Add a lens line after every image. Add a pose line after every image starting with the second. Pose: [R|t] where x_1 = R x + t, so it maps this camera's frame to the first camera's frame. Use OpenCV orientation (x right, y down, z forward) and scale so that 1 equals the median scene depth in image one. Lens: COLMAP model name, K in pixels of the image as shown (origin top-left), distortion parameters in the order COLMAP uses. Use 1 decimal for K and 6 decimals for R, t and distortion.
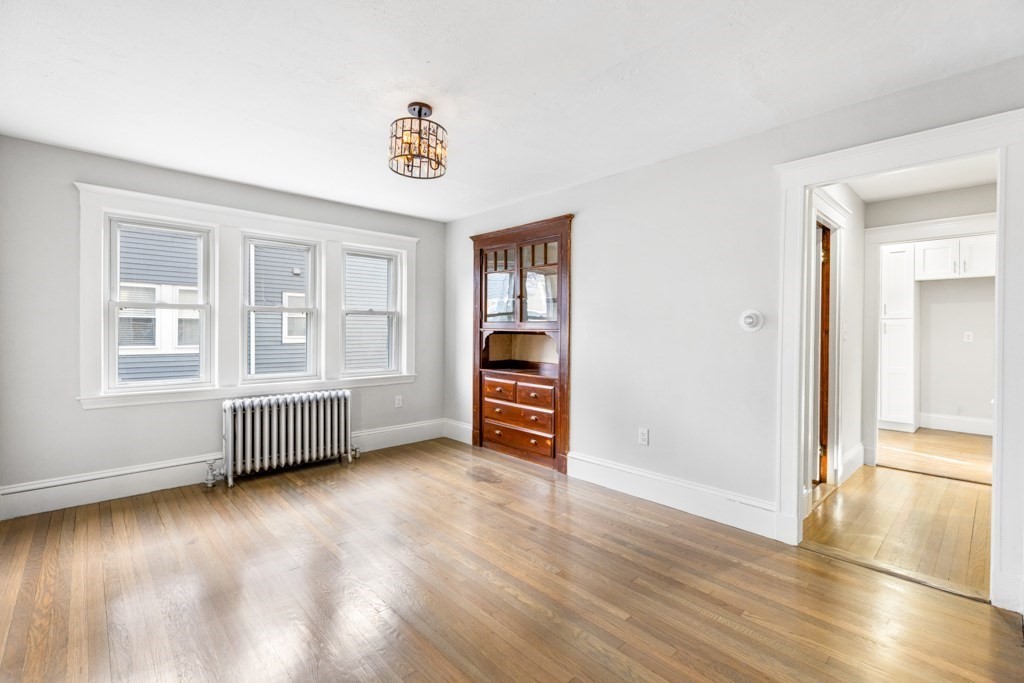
lens RADIAL K [[457.8, 0, 516.1], [0, 457.8, 334.5], [0, 0, 1]] dist [0.004559, 0.001424]
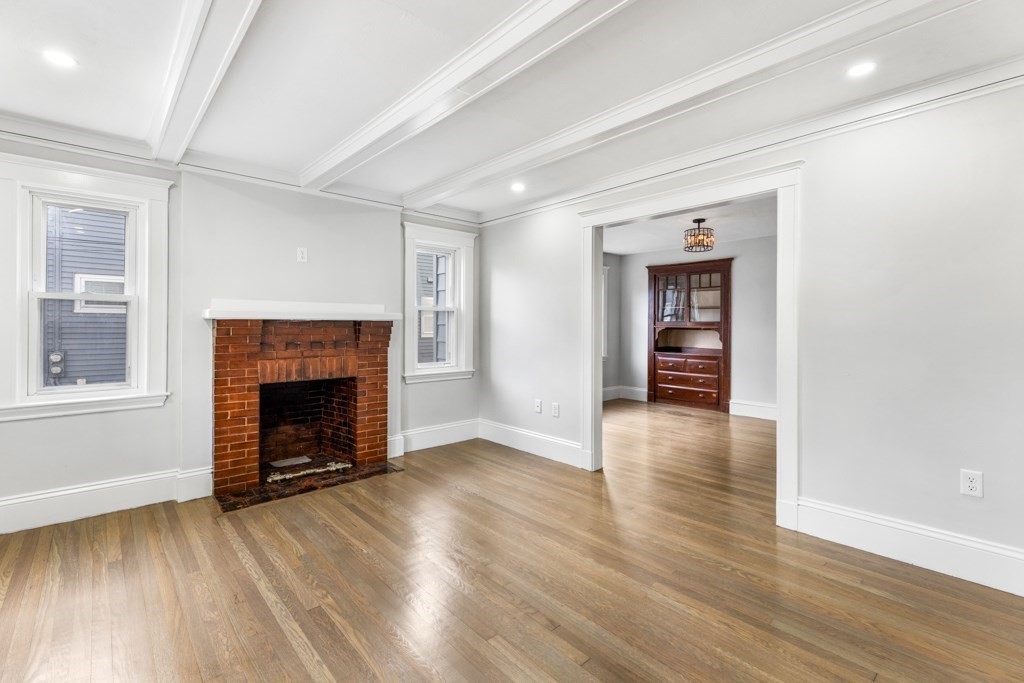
lens RADIAL K [[457.8, 0, 512.1], [0, 457.8, 323.7], [0, 0, 1]] dist [0.004559, 0.001424]
pose [[0.999860, -0.000790, -0.016730, -0.595753], [0.000507, 0.999857, -0.016922, 0.006129], [0.016741, 0.016912, 0.999717, -0.628071]]
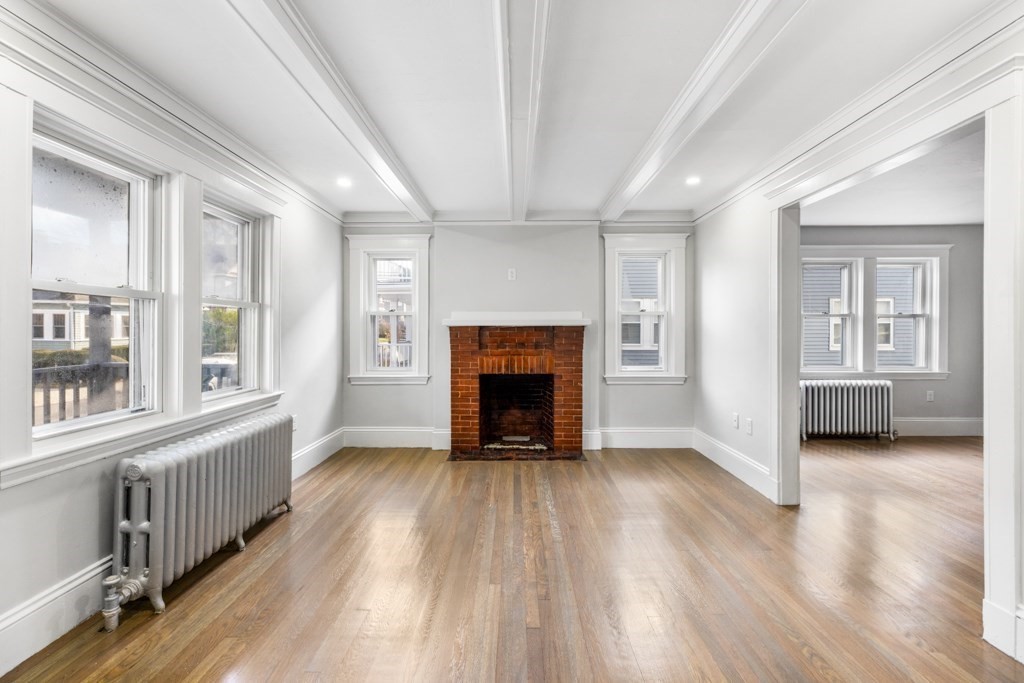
lens RADIAL K [[457.8, 0, 506.6], [0, 457.8, 331.6], [0, 0, 1]] dist [0.004559, 0.001424]
pose [[0.725228, -0.004804, -0.688492, -0.266249], [-0.003689, 0.999934, -0.010862, 0.009442], [0.688499, 0.010417, 0.725162, -0.570636]]
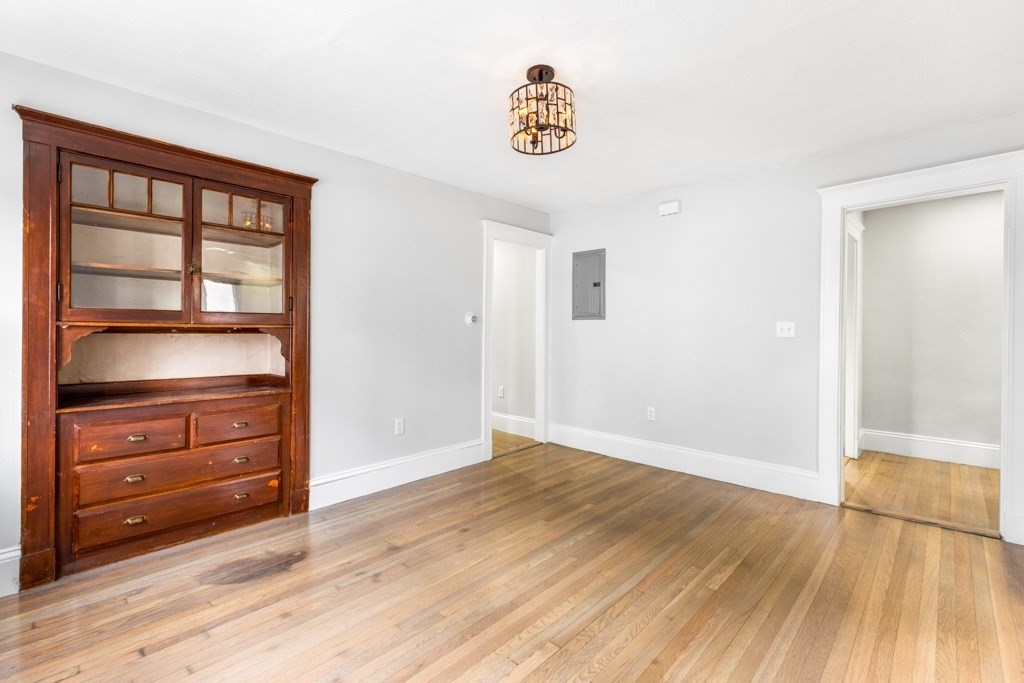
lens RADIAL K [[457.8, 0, 508.3], [0, 457.8, 328.8], [0, 0, 1]] dist [0.004559, 0.001424]
pose [[-0.055422, -0.007629, 0.998434, -0.626174], [0.005549, 0.999953, 0.007948, -0.007225], [-0.998448, 0.005981, -0.055377, 0.641831]]
